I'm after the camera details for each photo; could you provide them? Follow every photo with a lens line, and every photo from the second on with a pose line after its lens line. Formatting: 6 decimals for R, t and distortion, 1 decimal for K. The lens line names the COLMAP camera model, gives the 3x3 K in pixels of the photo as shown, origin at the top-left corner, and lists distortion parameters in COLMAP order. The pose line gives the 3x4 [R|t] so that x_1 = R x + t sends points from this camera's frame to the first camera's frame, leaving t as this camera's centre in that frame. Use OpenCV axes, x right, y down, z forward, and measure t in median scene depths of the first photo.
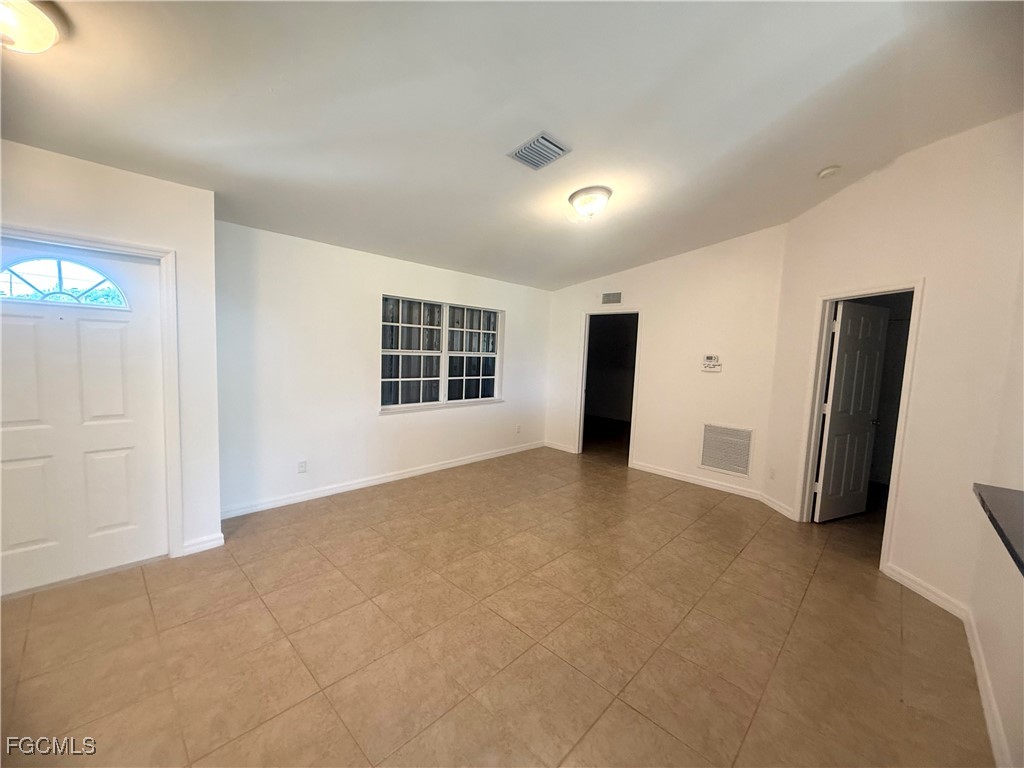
lens RADIAL K [[407.6, 0, 508.5], [0, 407.6, 382.1], [0, 0, 1]] dist [0.001551, -0.000006]
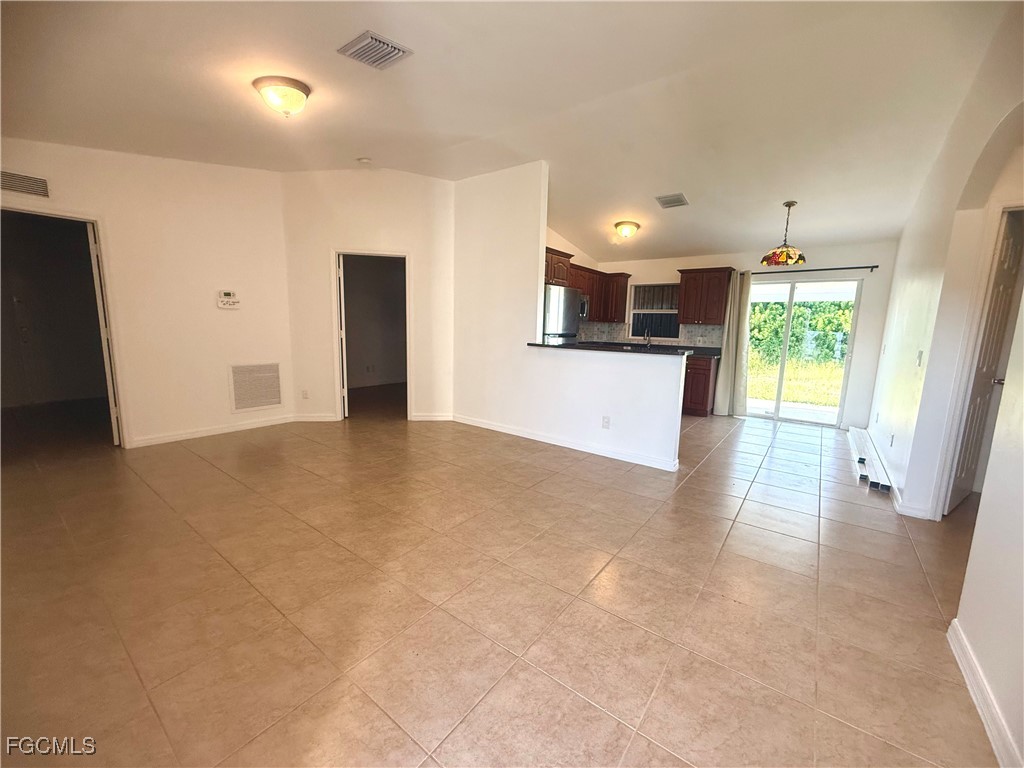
lens RADIAL K [[407.6, 0, 511.8], [0, 407.6, 384.7], [0, 0, 1]] dist [0.001551, -0.000006]
pose [[-0.120539, -0.191198, 0.974122, -0.758671], [0.049865, 0.978872, 0.198301, -0.013955], [-0.991455, 0.072478, -0.108458, 0.681533]]
